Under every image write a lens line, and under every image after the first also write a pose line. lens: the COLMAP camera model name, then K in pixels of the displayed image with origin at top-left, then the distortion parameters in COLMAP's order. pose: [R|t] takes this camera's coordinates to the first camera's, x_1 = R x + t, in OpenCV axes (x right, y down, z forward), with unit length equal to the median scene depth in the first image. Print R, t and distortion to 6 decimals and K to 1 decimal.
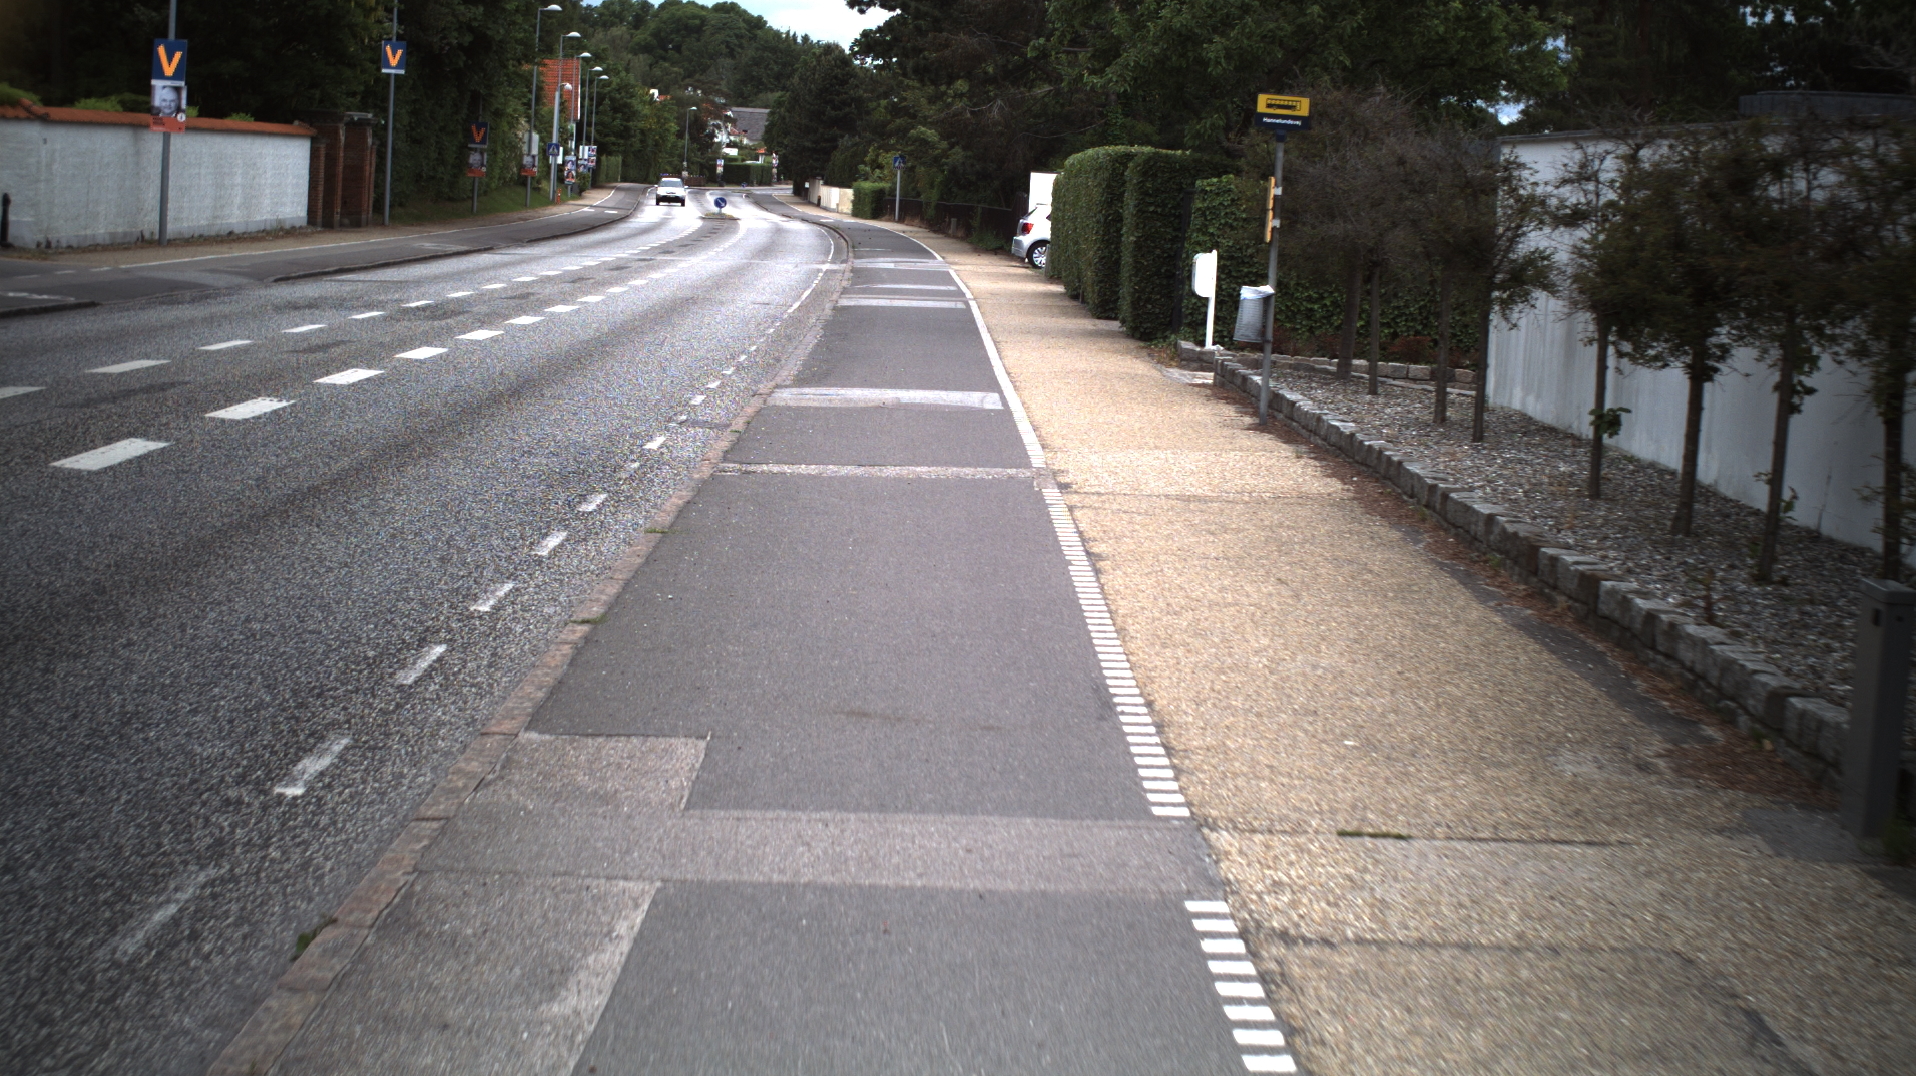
lens RADIAL K [[3287.2, 0, 958.0], [0, 3287.2, 538.0], [0, 0, 1]] dist [-0.283147, 0.299276]
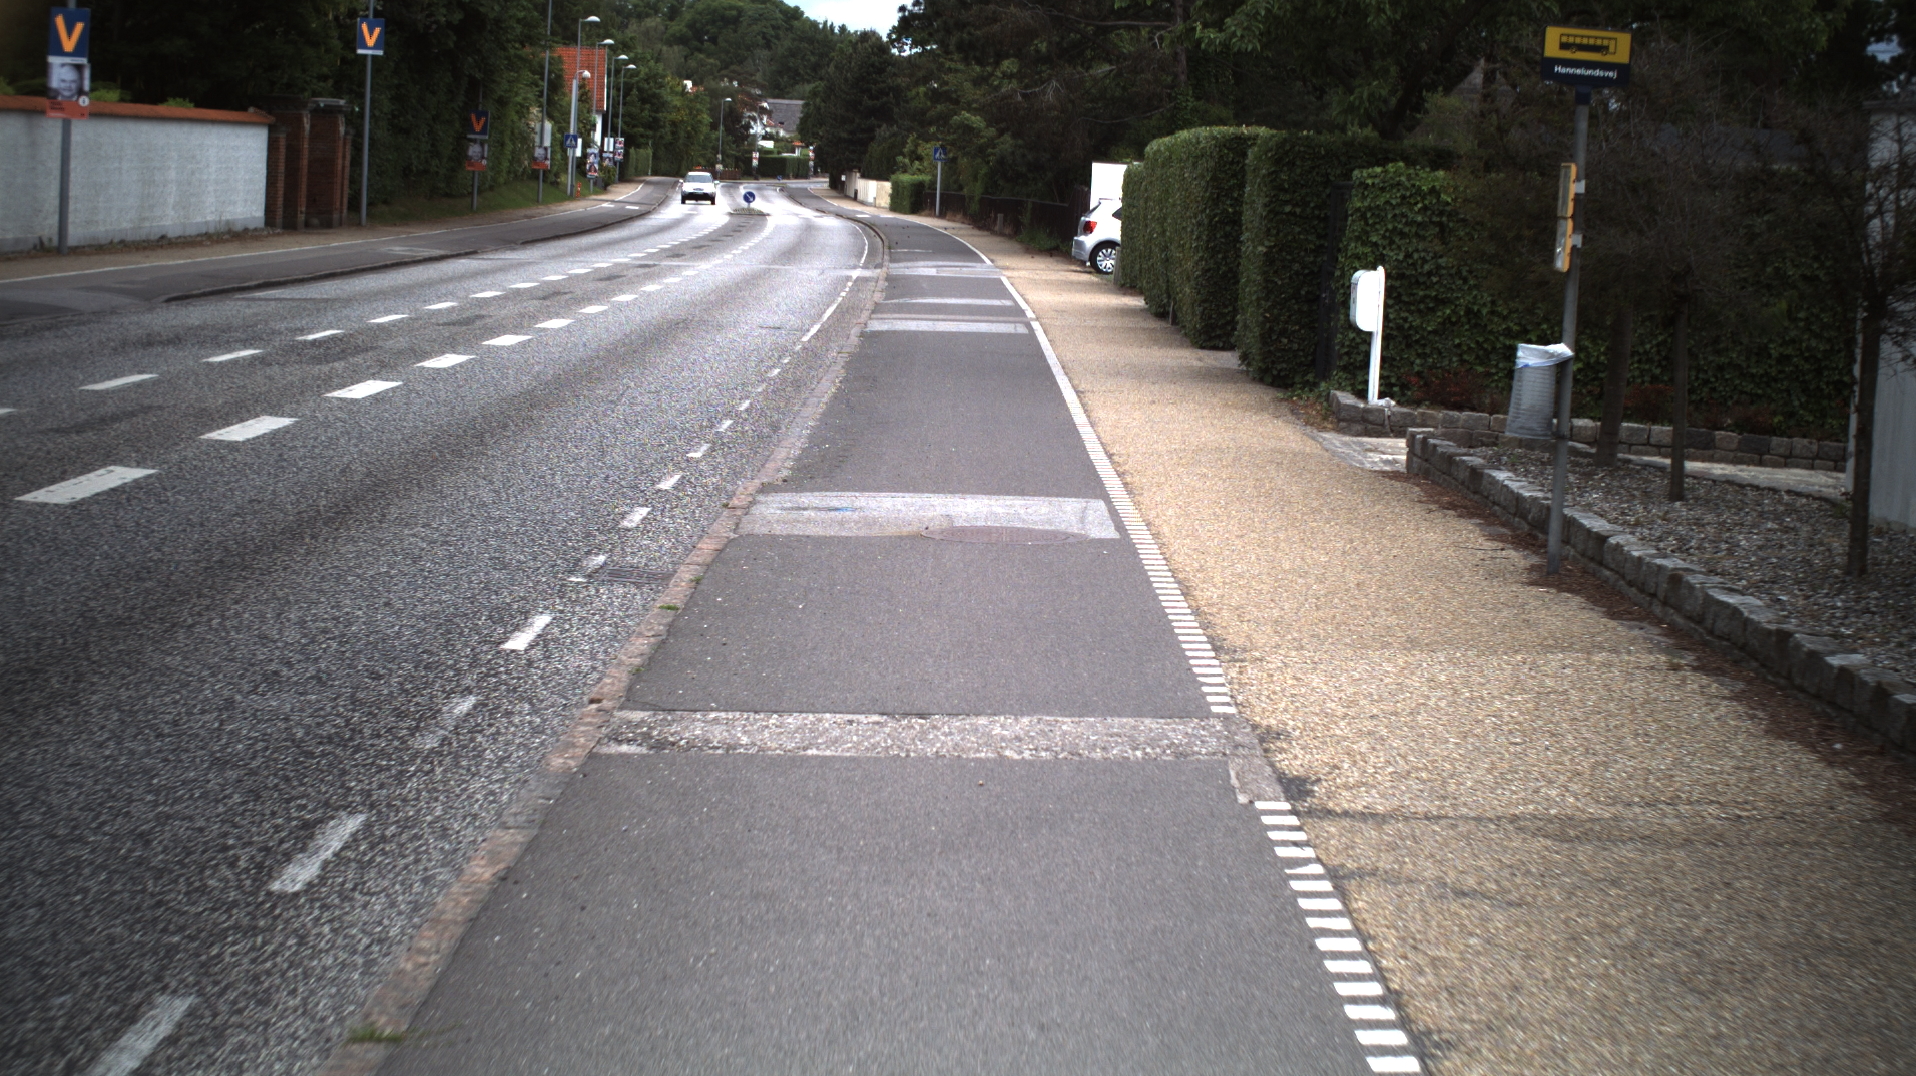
lens RADIAL K [[3287.2, 0, 958.0], [0, 3287.2, 538.0], [0, 0, 1]] dist [-0.283147, 0.299276]
pose [[0.999918, -0.003181, -0.012368, -0.003339], [0.003210, 0.999992, 0.002308, -0.015039], [0.012360, -0.002347, 0.999921, 0.139319]]
